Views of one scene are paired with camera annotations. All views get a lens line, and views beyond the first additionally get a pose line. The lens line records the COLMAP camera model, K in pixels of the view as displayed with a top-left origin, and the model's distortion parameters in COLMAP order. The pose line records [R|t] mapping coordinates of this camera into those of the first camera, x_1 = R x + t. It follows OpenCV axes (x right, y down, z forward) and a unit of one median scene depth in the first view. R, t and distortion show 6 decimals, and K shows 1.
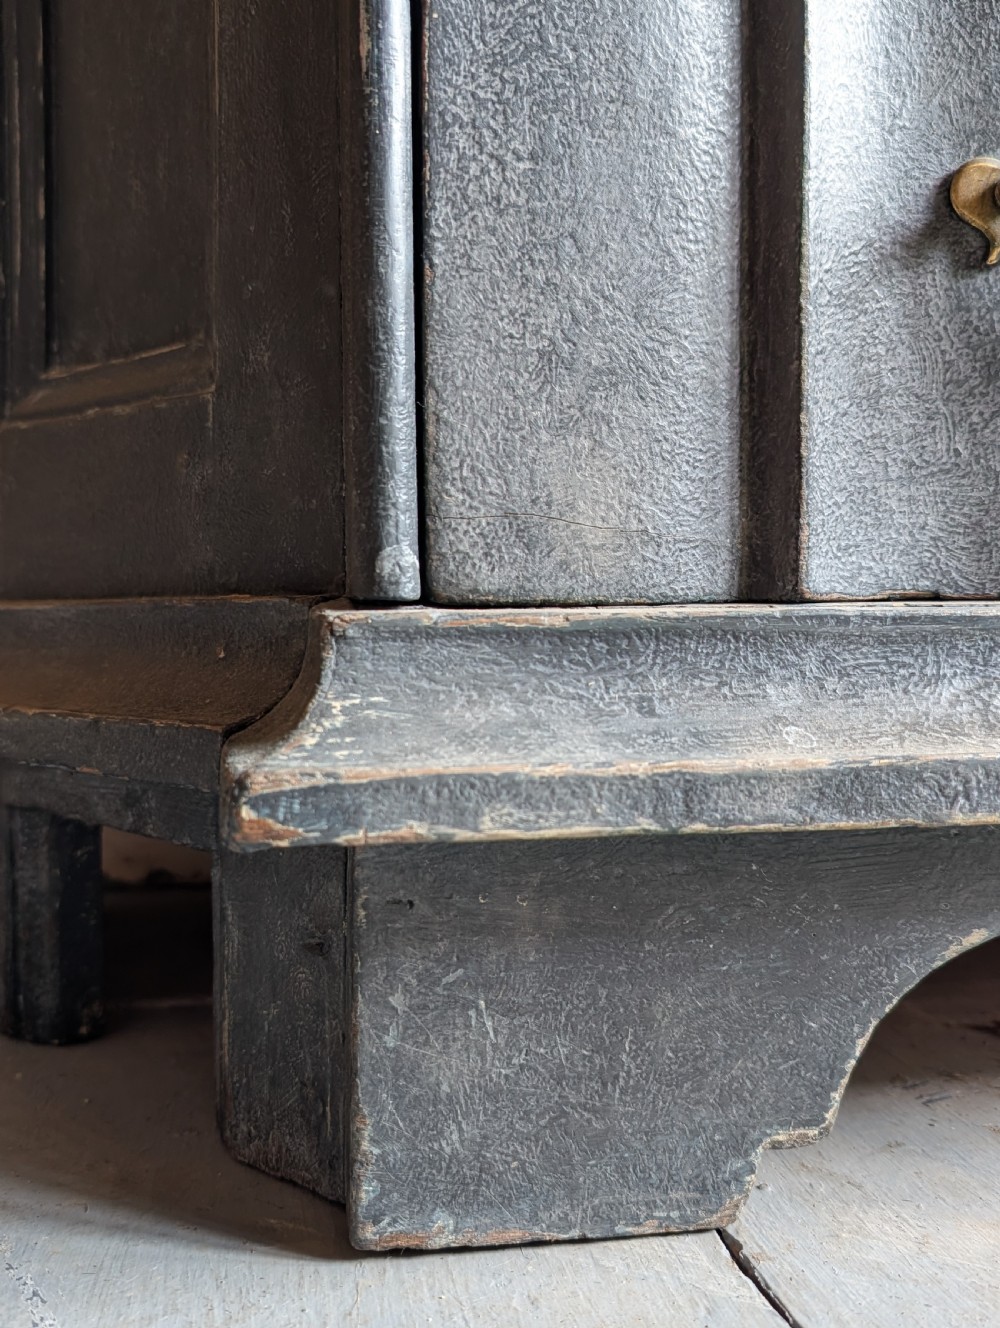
lens RADIAL K [[1364.6, 0, 500.0], [0, 1364.6, 664.0], [0, 0, 1]] dist [0.074662, -0.259985]
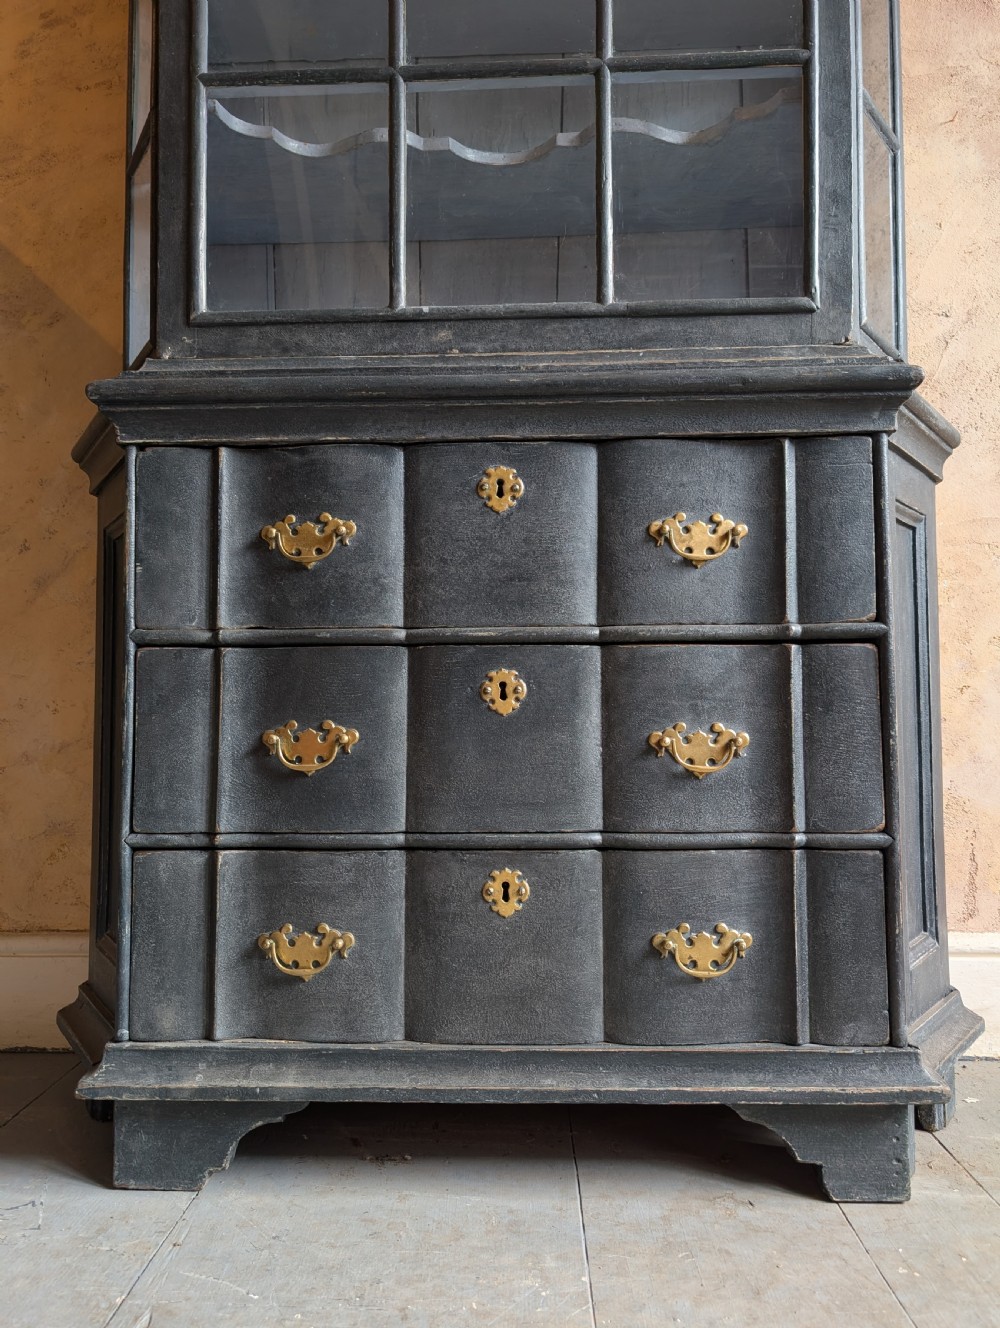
lens RADIAL K [[966.9, 0, 505.9], [0, 966.9, 661.4], [0, 0, 1]] dist [0.014762, -0.012539]
pose [[0.978454, -0.011237, -0.206159, 1.819750], [-0.012127, 0.993666, -0.111716, -0.935787], [0.206109, 0.111809, 0.972120, -2.000655]]
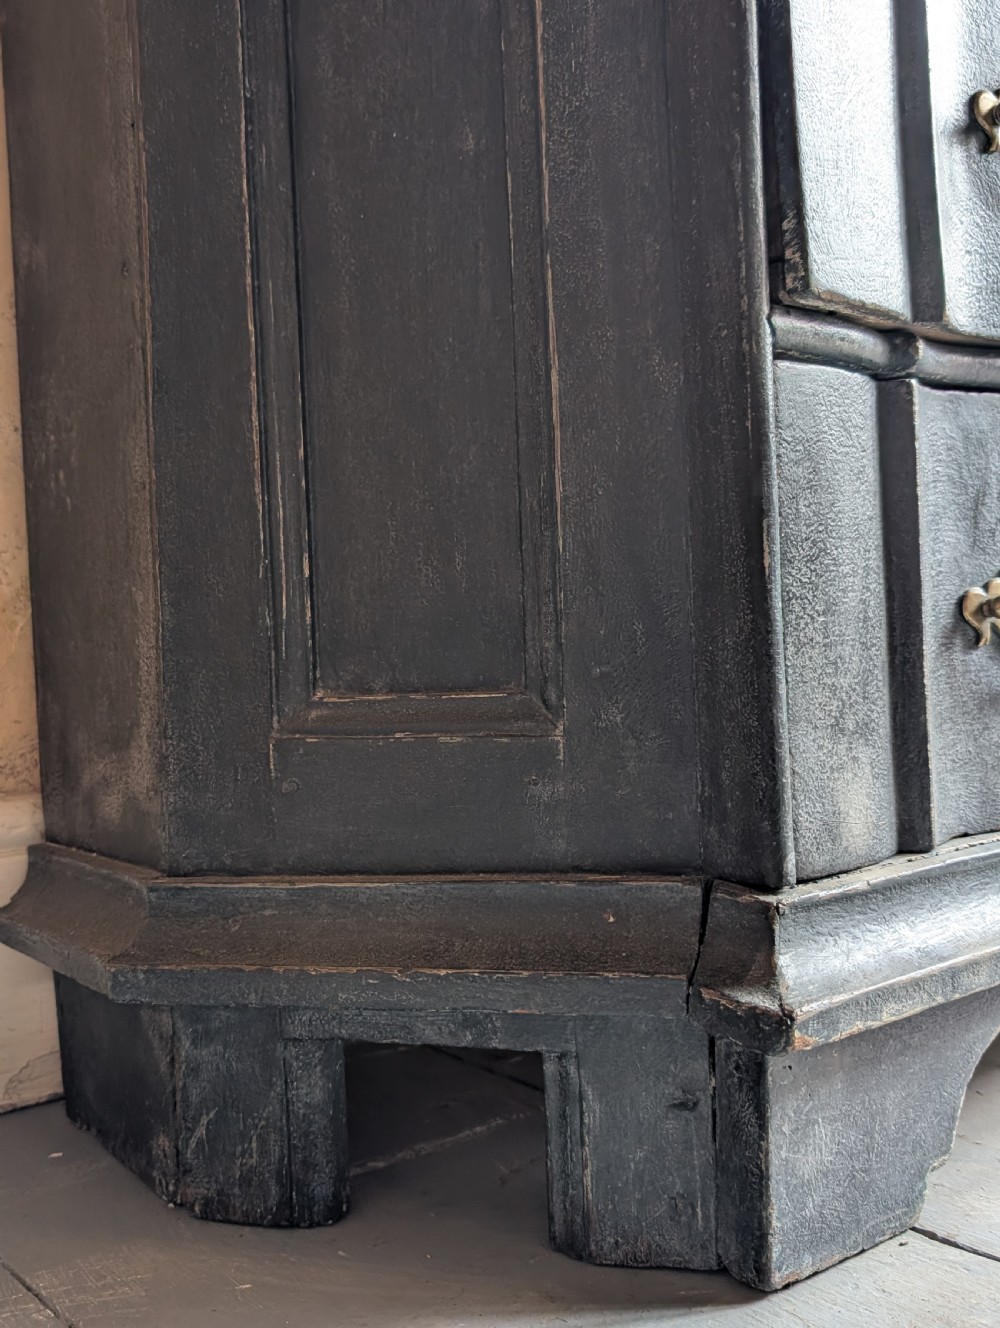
lens RADIAL K [[1359.7, 0, 504.3], [0, 1359.7, 662.4], [0, 0, 1]] dist [0.006185, -0.011444]
pose [[0.883608, -0.044408, 0.466116, -1.092083], [0.064781, 0.997513, -0.027767, -0.281073], [-0.463724, 0.054730, 0.884288, -0.300616]]
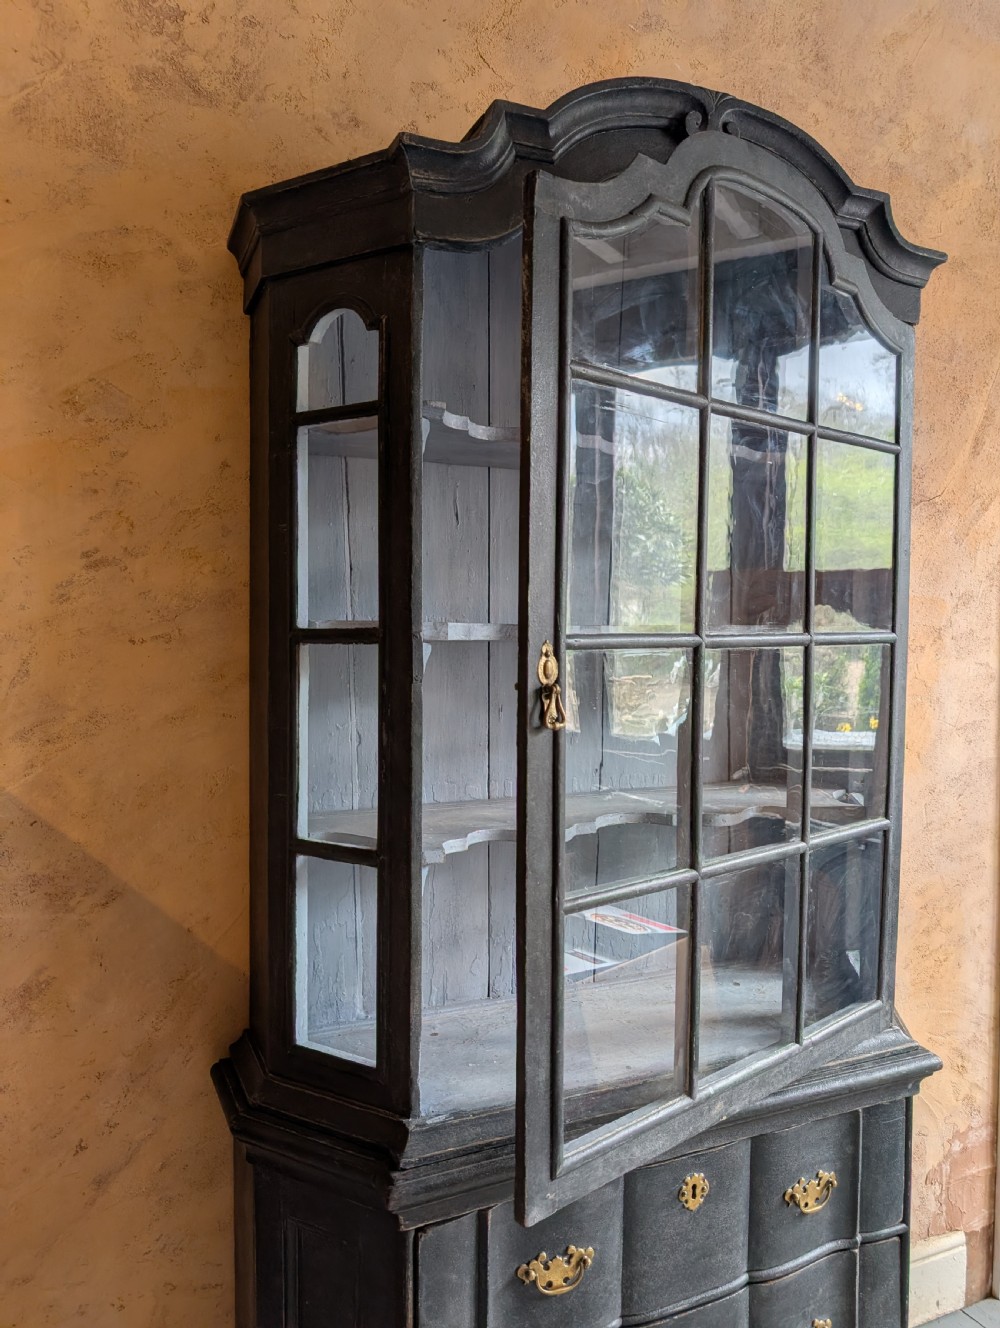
lens RADIAL K [[964.7, 0, 497.2], [0, 964.7, 666.7], [0, 0, 1]] dist [0.008444, -0.002807]
pose [[0.965304, -0.000817, 0.261127, -0.717926], [0.005890, 0.999809, -0.018646, -4.011954], [-0.261062, 0.019538, 0.965124, -2.697706]]
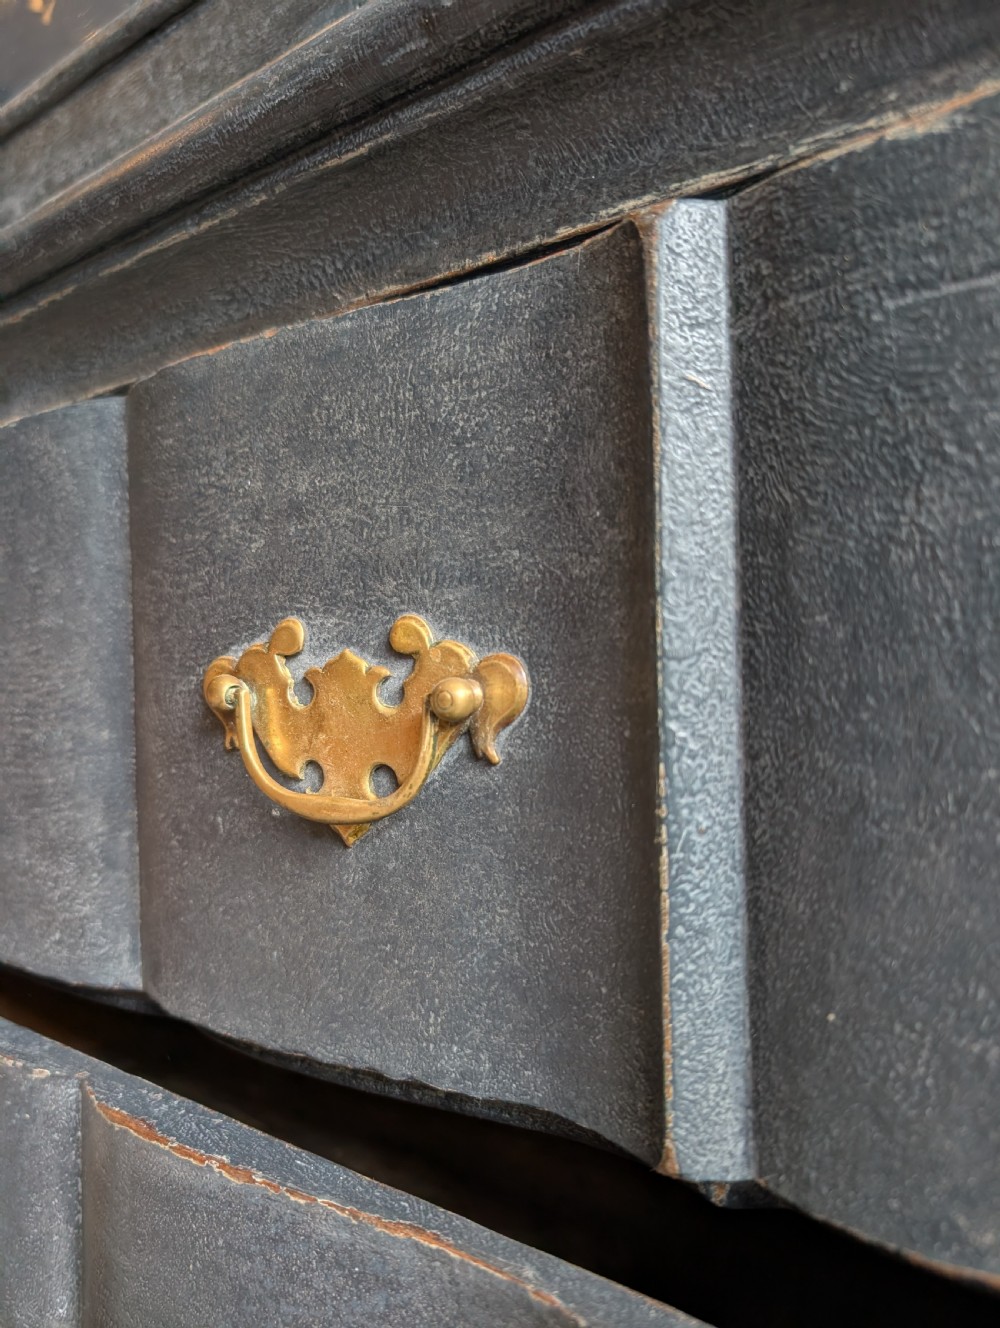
lens RADIAL K [[1003.4, 0, 500.0], [0, 1003.4, 664.0], [0, 0, 1]] dist [-0.040030, -0.003265]
pose [[0.685932, -0.008865, -0.727612, 2.462764], [-0.014875, 0.999546, -0.026201, -1.734328], [0.727514, 0.028796, 0.685488, 0.733237]]
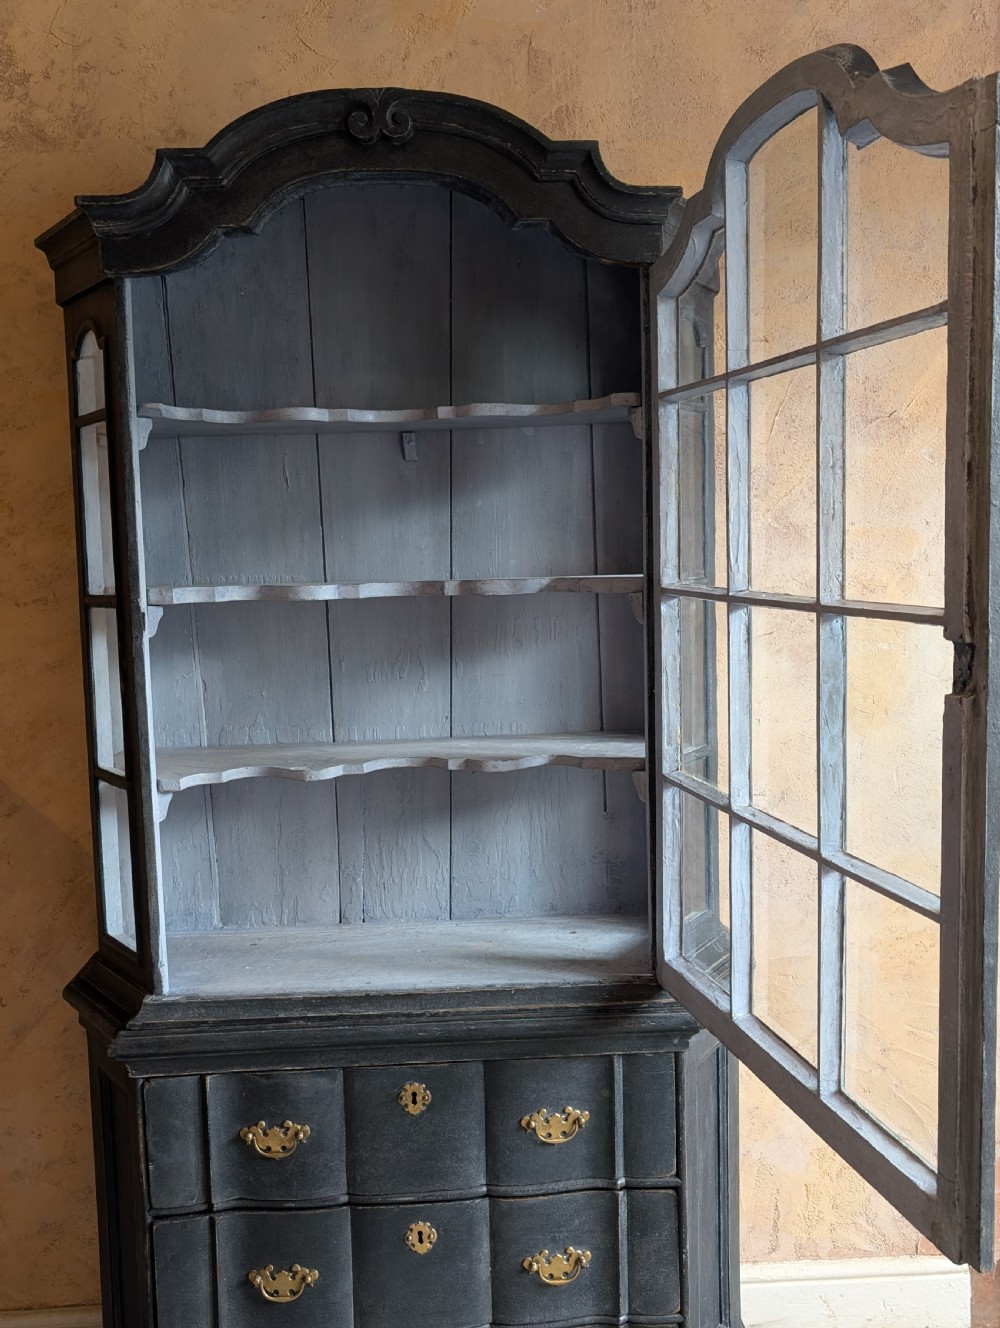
lens RADIAL K [[1208.8, 0, 502.1], [0, 1208.8, 653.5], [0, 0, 1]] dist [0.002569, 0.014472]
pose [[0.993382, -0.012832, -0.114136, 2.218932], [0.016432, 0.999395, 0.030661, -4.103850], [0.113674, -0.032334, 0.992992, -4.408779]]
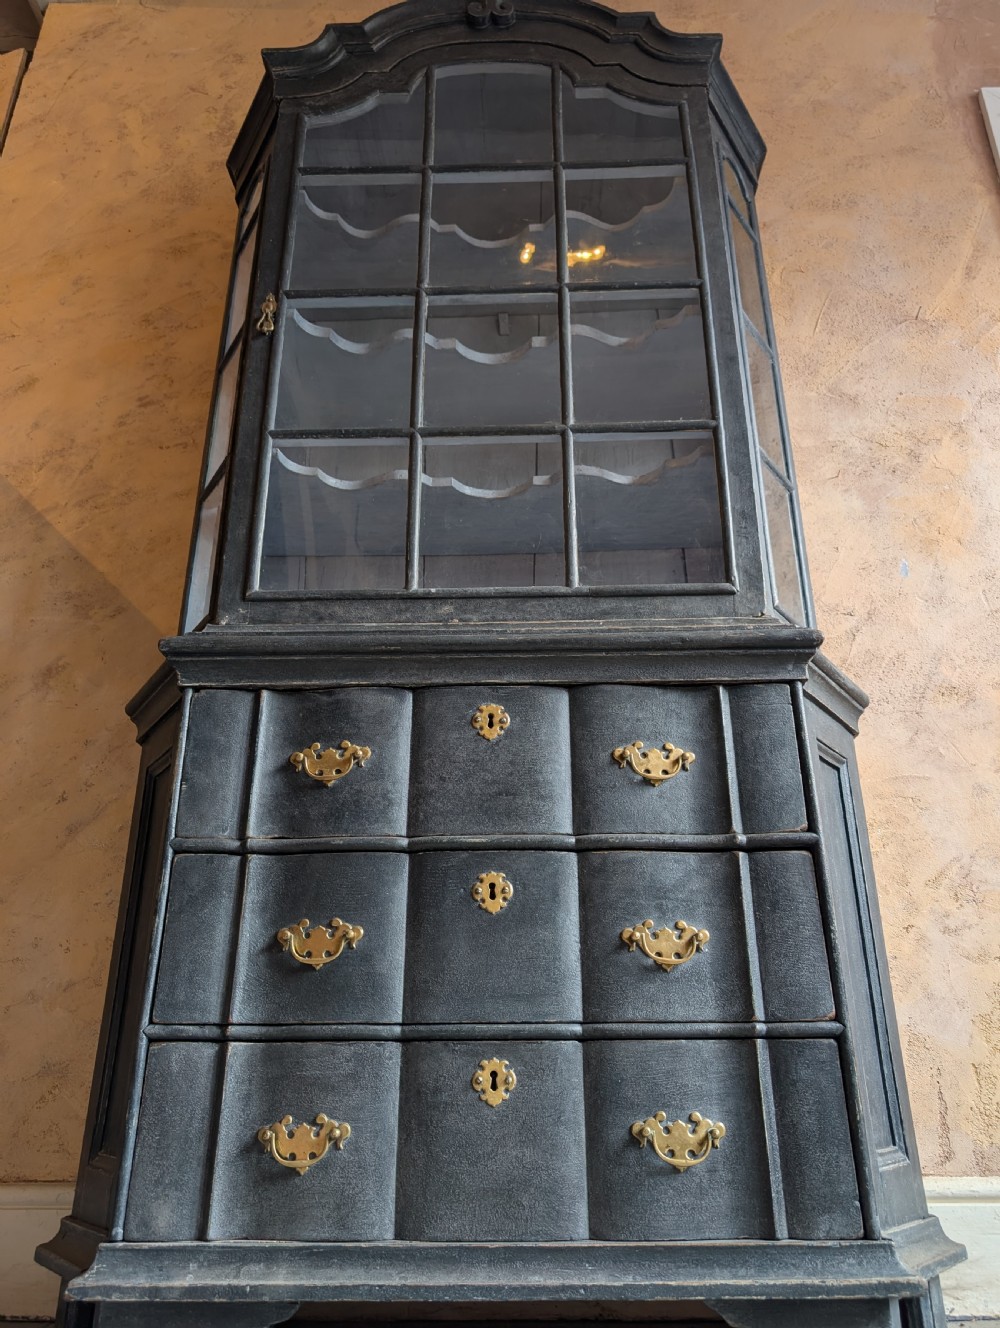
lens RADIAL K [[965.8, 0, 498.7], [0, 965.8, 655.4], [0, 0, 1]] dist [0.012847, -0.006285]
pose [[0.982319, -0.072931, -0.172427, 1.871915], [-0.012512, 0.893371, -0.449146, -0.348434], [0.186798, 0.443361, 0.876663, -2.488683]]
